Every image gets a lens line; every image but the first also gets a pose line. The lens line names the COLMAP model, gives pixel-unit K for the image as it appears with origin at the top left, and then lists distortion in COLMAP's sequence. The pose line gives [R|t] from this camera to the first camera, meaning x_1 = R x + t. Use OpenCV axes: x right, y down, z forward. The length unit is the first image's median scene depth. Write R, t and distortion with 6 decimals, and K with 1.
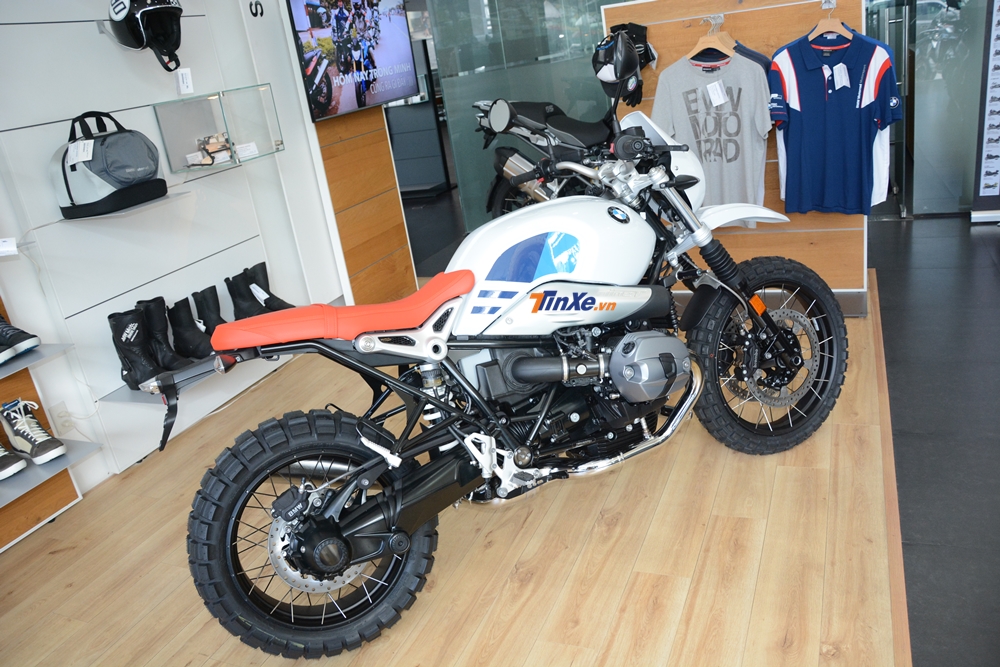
lens RADIAL K [[784.1, 0, 472.5], [0, 784.1, 341.9], [0, 0, 1]] dist [-0.147861, 0.069839]
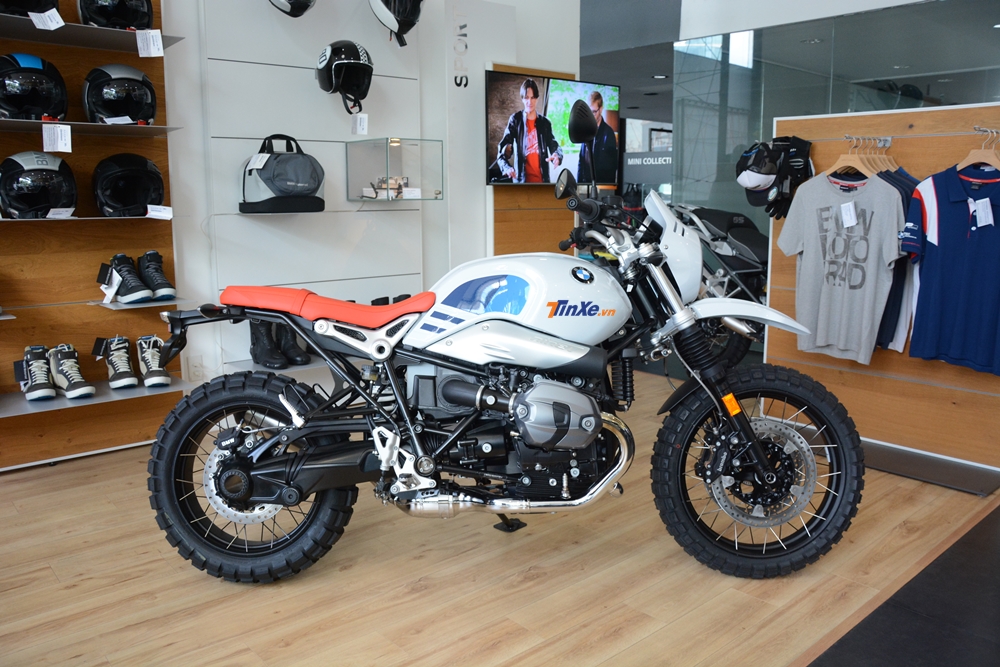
lens RADIAL K [[784.1, 0, 461.9], [0, 784.1, 347.9], [0, 0, 1]] dist [-0.147861, 0.069839]
pose [[0.886051, 0.233298, -0.400607, 0.403689], [-0.282723, 0.956779, -0.068127, 0.040218], [0.367398, 0.173624, 0.913714, 0.001924]]
